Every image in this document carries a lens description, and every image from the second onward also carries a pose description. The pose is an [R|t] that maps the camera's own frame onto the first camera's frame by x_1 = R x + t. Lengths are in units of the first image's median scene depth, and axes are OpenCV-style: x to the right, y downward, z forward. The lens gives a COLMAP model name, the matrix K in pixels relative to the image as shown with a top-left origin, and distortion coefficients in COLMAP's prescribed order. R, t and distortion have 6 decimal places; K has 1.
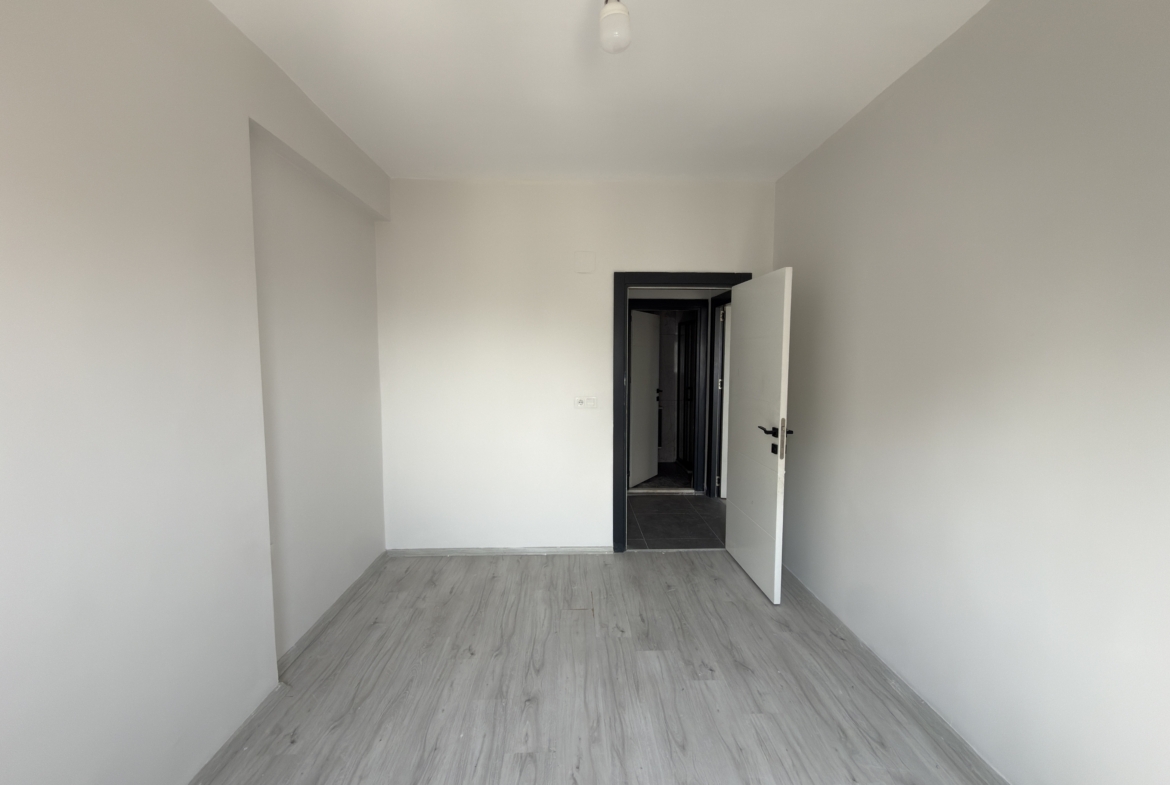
lens RADIAL K [[464.0, 0, 586.2], [0, 464.0, 392.0], [0, 0, 1]] dist [0.000301, 0.000030]
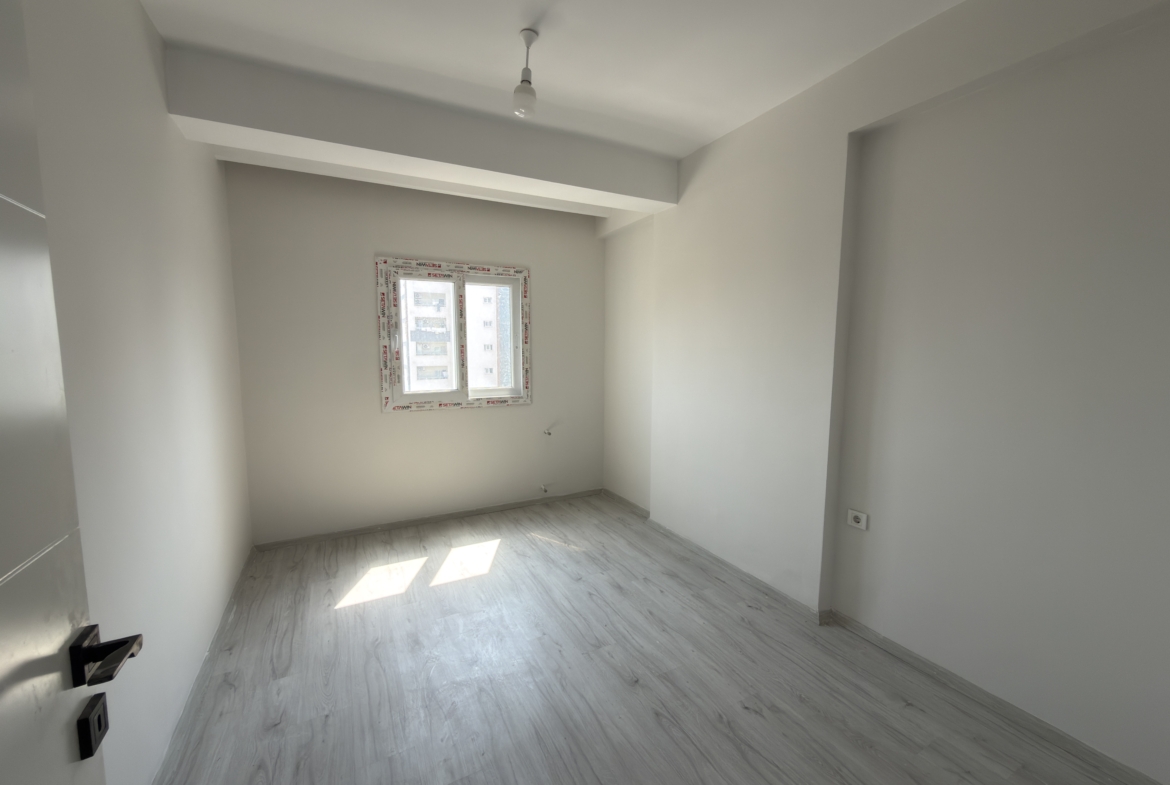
lens RADIAL K [[464.0, 0, 586.2], [0, 464.0, 392.0], [0, 0, 1]] dist [0.000301, 0.000030]
pose [[-0.899732, 0.042695, -0.434350, 0.363993], [-0.032720, 0.985805, 0.164678, -0.107720], [0.435216, 0.162378, -0.885562, 1.659921]]
